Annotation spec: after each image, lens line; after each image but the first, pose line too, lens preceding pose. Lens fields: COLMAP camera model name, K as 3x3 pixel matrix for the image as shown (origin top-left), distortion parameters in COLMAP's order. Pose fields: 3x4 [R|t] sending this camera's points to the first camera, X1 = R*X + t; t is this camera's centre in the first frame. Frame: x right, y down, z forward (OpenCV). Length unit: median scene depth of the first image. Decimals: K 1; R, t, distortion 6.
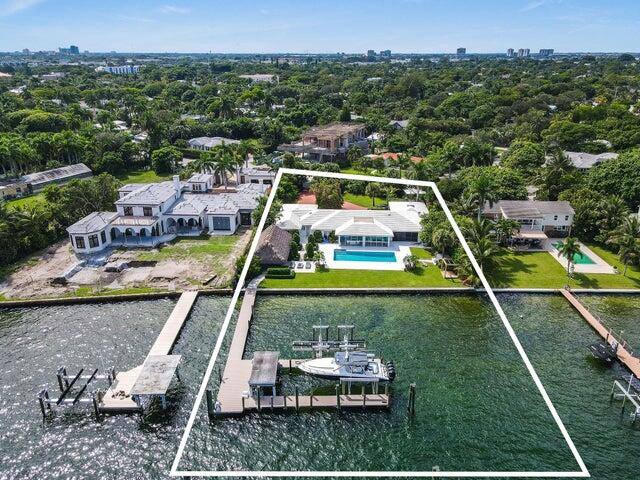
lens RADIAL K [[474.9, 0, 320.4], [0, 474.9, 241.8], [0, 0, 1]] dist [0.026358, 0.012790]
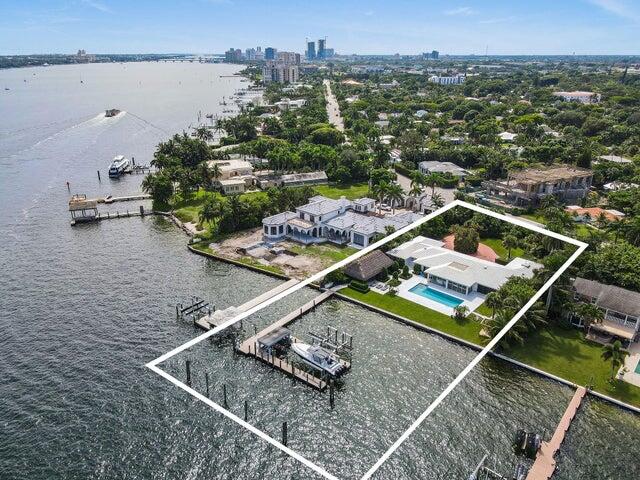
lens RADIAL K [[474.9, 0, 318.4], [0, 474.9, 238.1], [0, 0, 1]] dist [0.026358, 0.012790]
pose [[0.774343, 0.236855, -0.586764, 0.504544], [-0.240550, 0.967869, 0.073244, -0.118954], [0.585259, 0.084430, 0.806439, -0.122131]]
